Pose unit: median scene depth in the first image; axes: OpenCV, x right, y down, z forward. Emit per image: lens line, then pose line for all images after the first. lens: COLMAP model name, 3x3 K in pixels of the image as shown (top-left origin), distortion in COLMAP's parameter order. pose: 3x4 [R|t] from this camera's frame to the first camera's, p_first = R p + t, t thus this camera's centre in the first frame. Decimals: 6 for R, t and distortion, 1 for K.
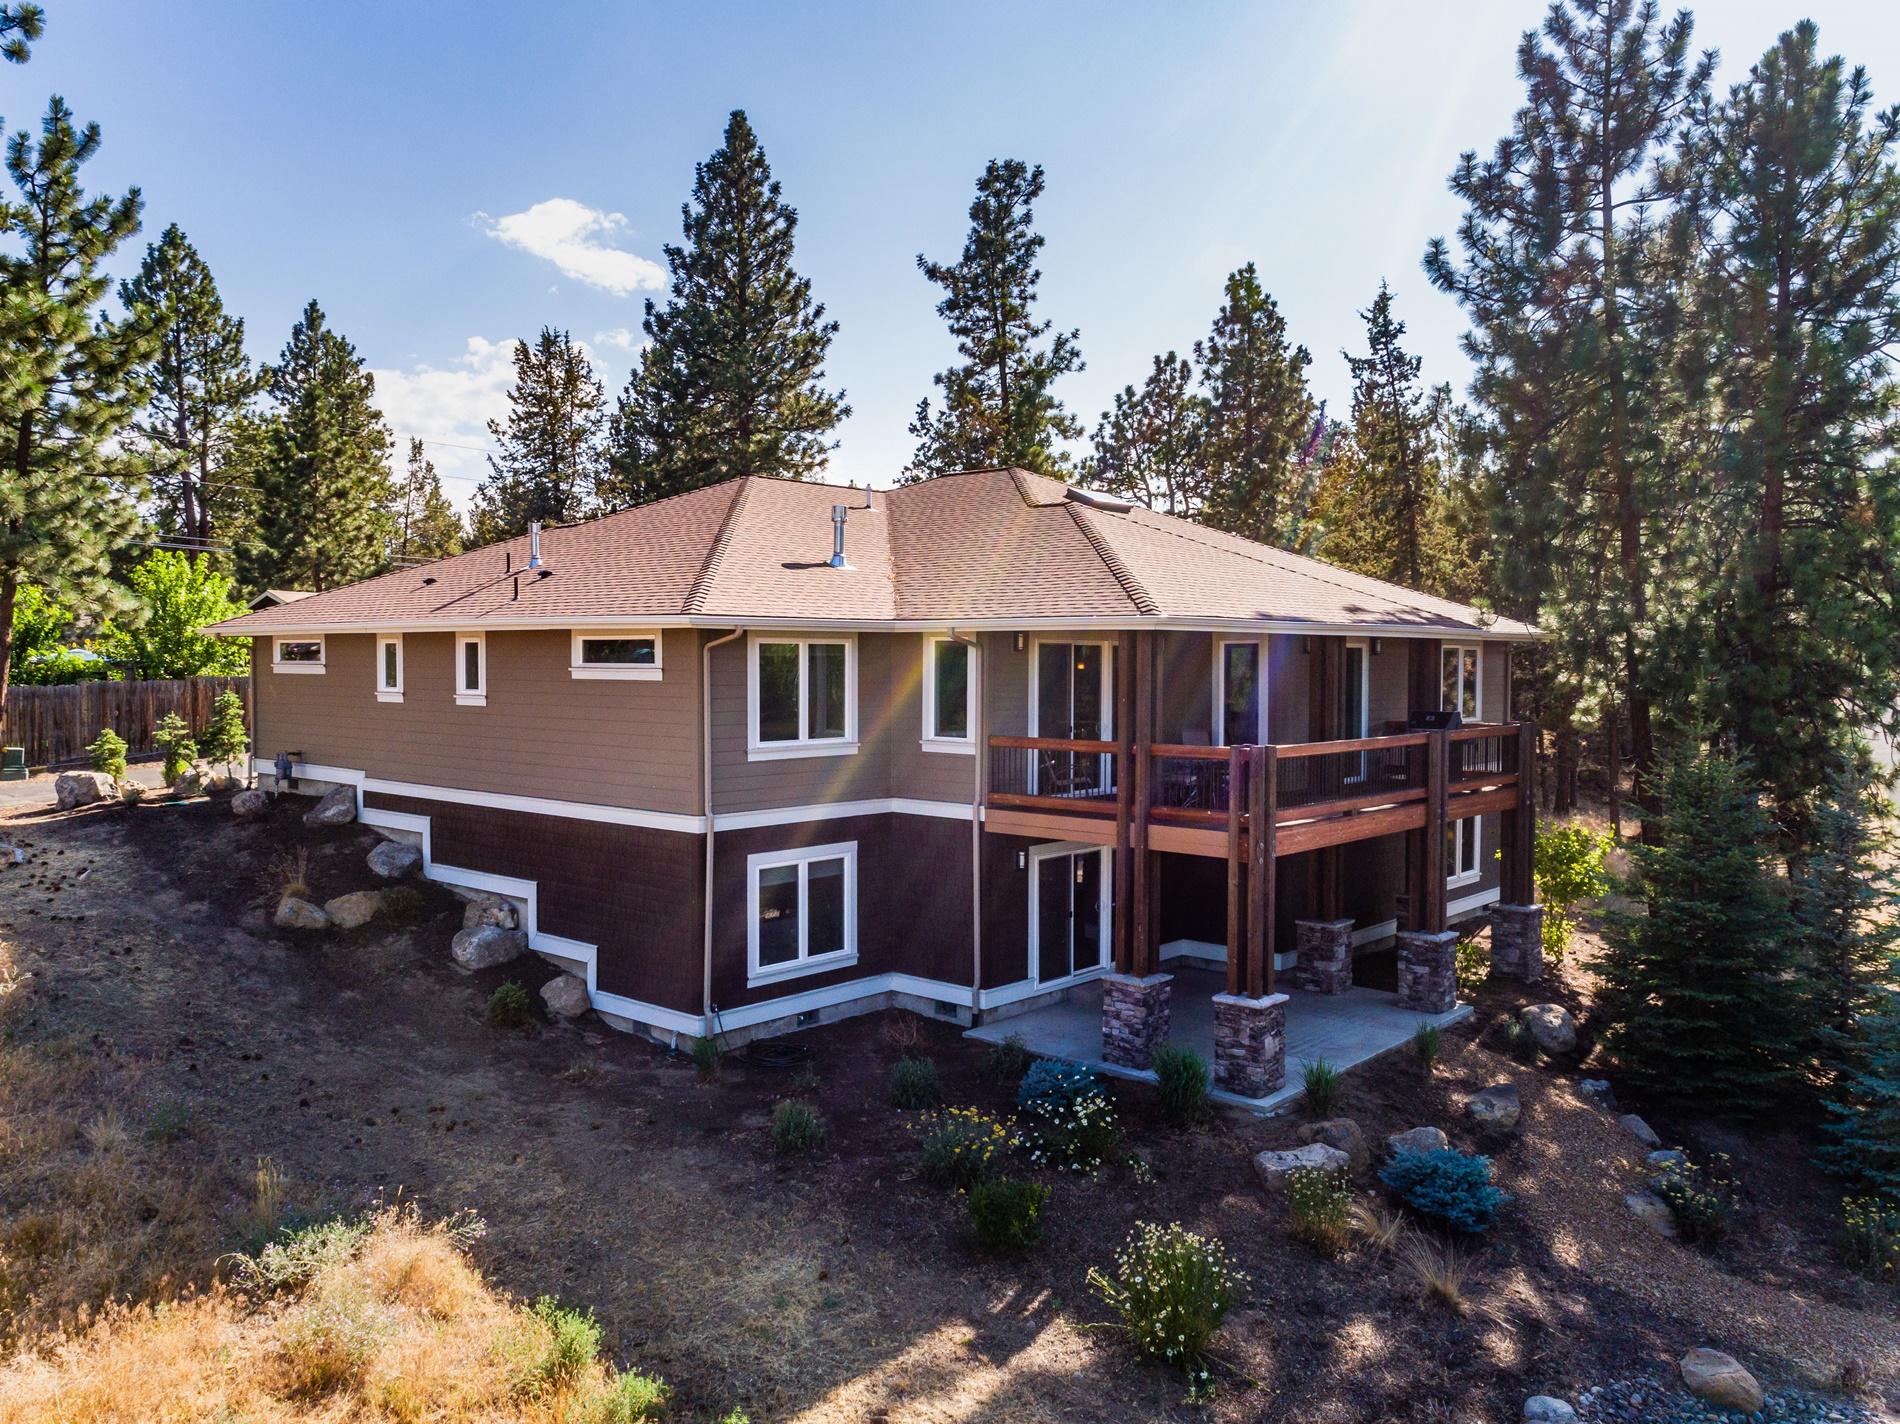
lens RADIAL K [[1423.2, 0, 950.1], [0, 1423.2, 703.7], [0, 0, 1]] dist [0.018308, 0.001479]
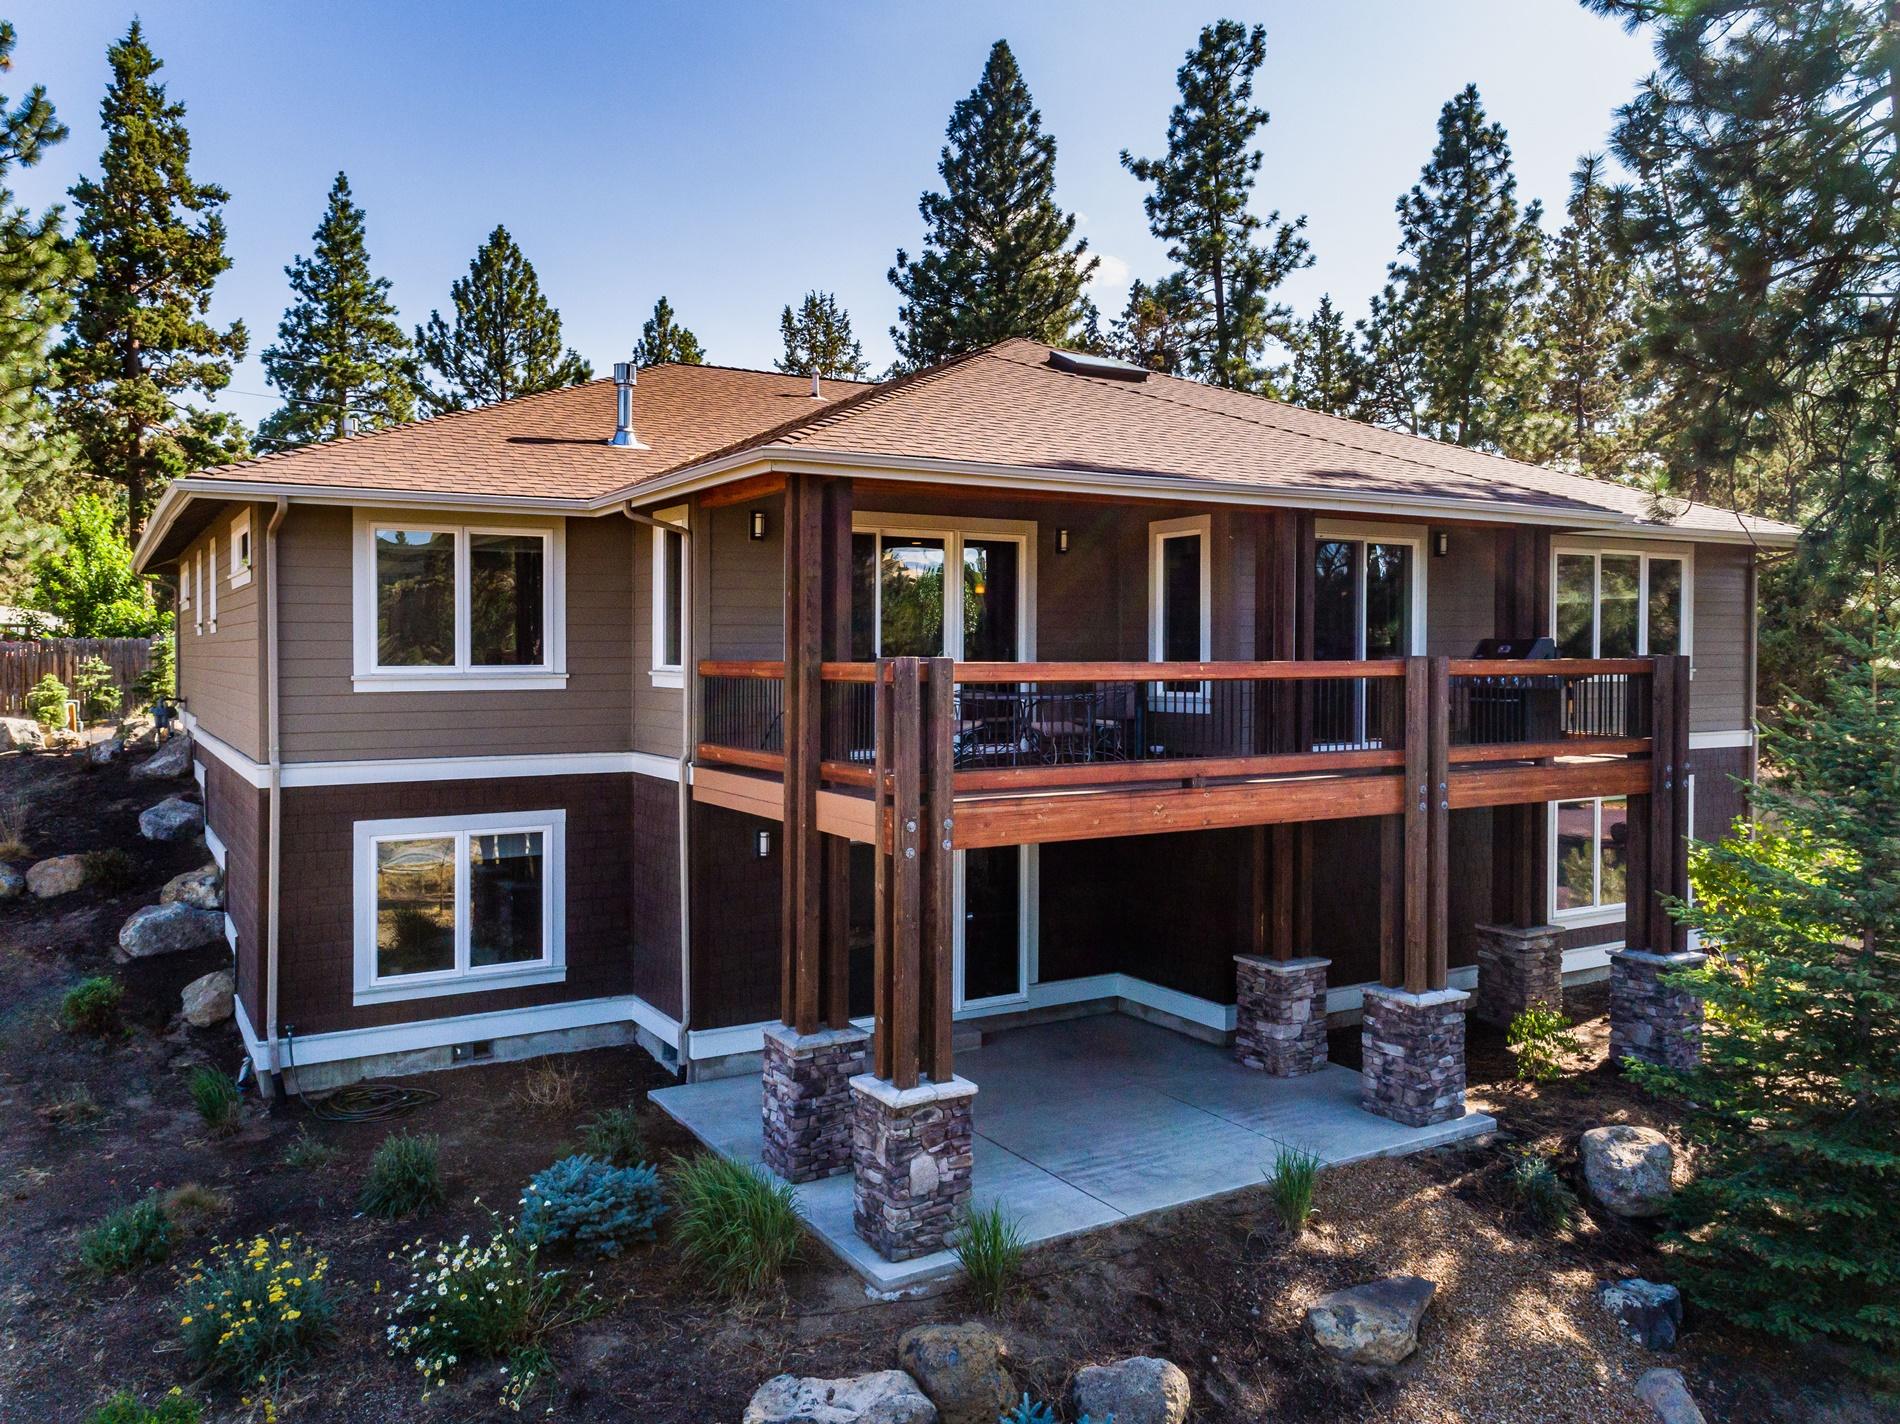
lens RADIAL K [[1429.6, 0, 949.1], [0, 1429.6, 674.4], [0, 0, 1]] dist [0.010845, 0.014799]
pose [[0.953602, 0.001201, -0.301068, 0.313392], [-0.006253, 0.999855, -0.015819, 0.035240], [0.301006, 0.016968, 0.953471, 0.338334]]
